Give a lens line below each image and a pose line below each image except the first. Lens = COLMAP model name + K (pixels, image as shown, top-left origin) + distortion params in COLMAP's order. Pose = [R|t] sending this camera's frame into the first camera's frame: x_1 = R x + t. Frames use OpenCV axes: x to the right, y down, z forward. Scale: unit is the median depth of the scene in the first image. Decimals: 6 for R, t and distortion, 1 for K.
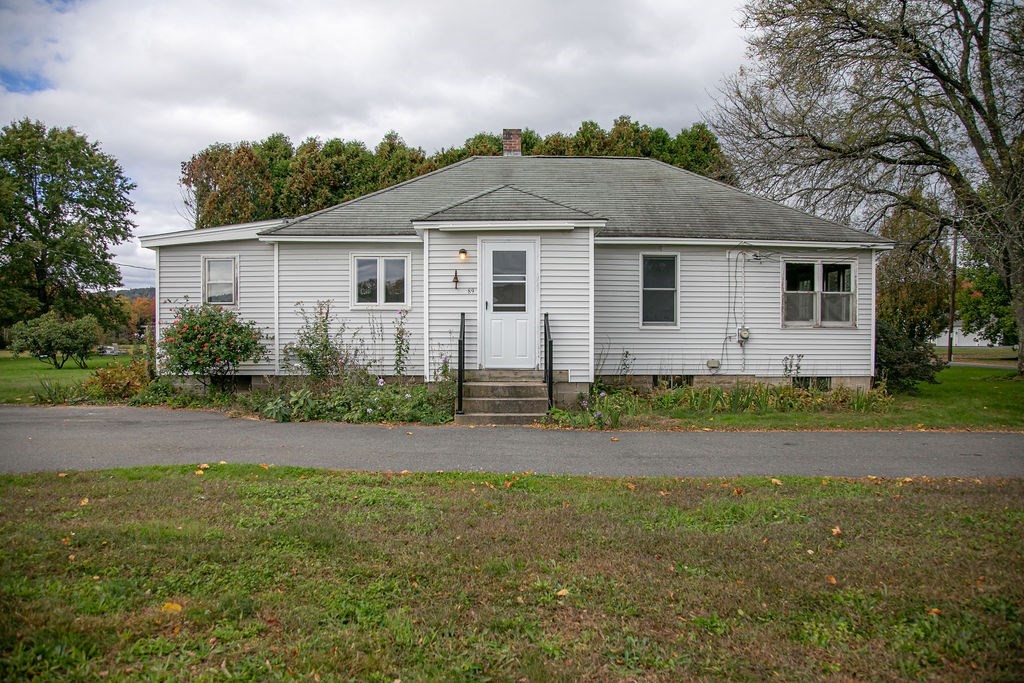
lens RADIAL K [[724.7, 0, 512.0], [0, 724.7, 341.5], [0, 0, 1]] dist [-0.059252, 0.003730]
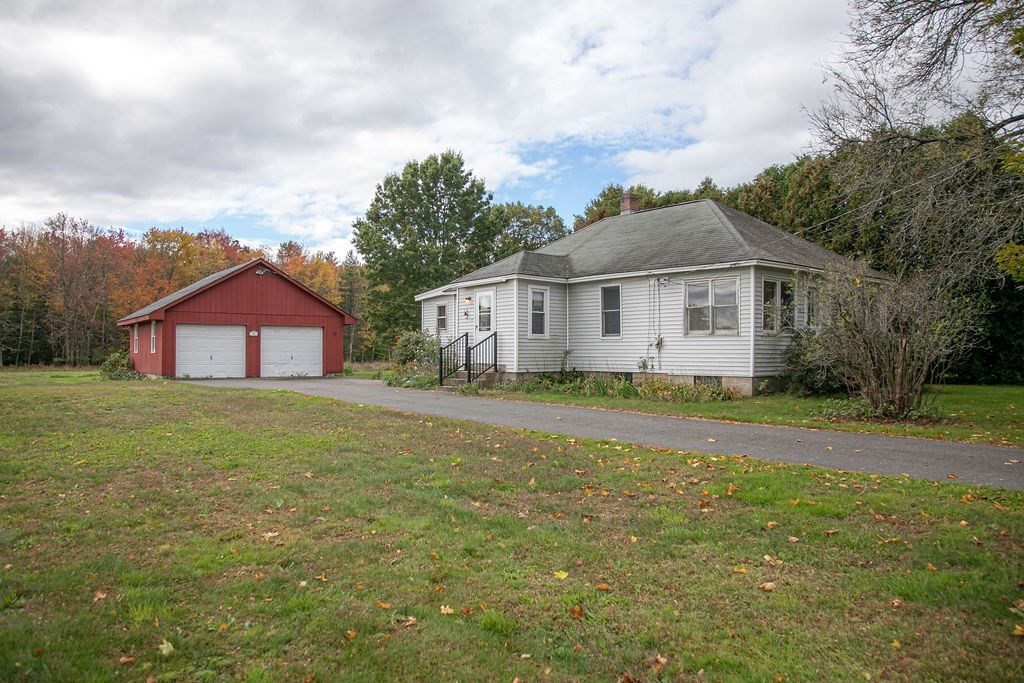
lens RADIAL K [[724.7, 0, 512.0], [0, 724.7, 341.5], [0, 0, 1]] dist [-0.059252, 0.003730]
pose [[0.600857, -0.014173, -0.799231, 1.209895], [-0.000007, 0.999843, -0.017736, 0.012586], [0.799356, 0.010663, 0.600763, 0.002421]]
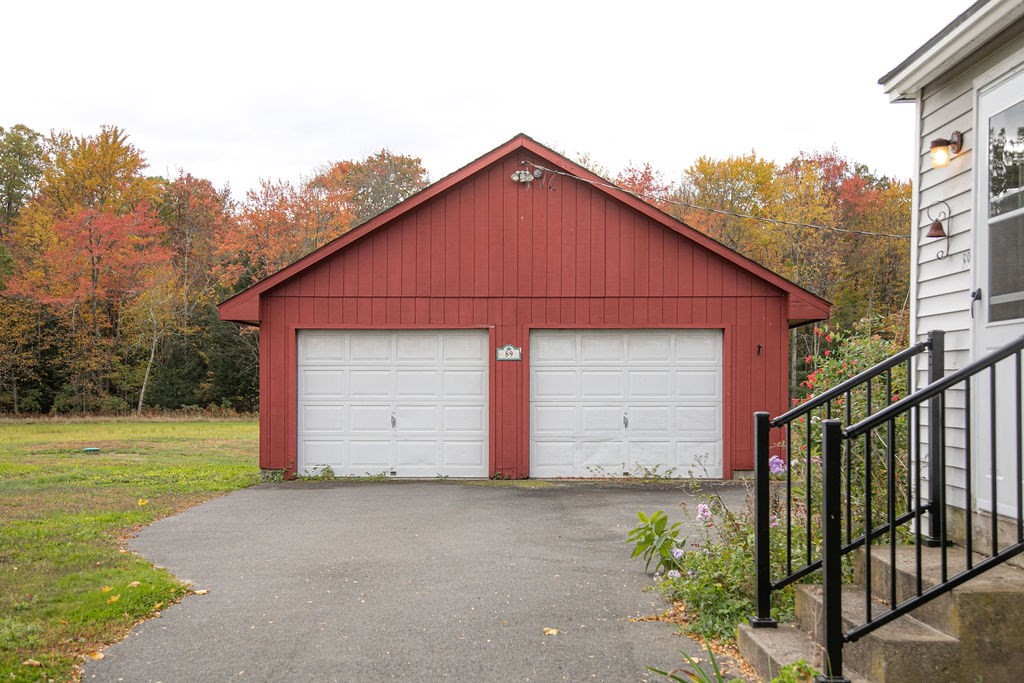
lens RADIAL K [[1335.7, 0, 512.0], [0, 1335.7, 341.5], [0, 0, 1]] dist [-0.001094, -0.002066]
pose [[-0.028987, -0.034996, -0.998967, 0.450043], [-0.000802, 0.999387, -0.034987, -0.011767], [0.999579, -0.000213, -0.028997, 0.689755]]
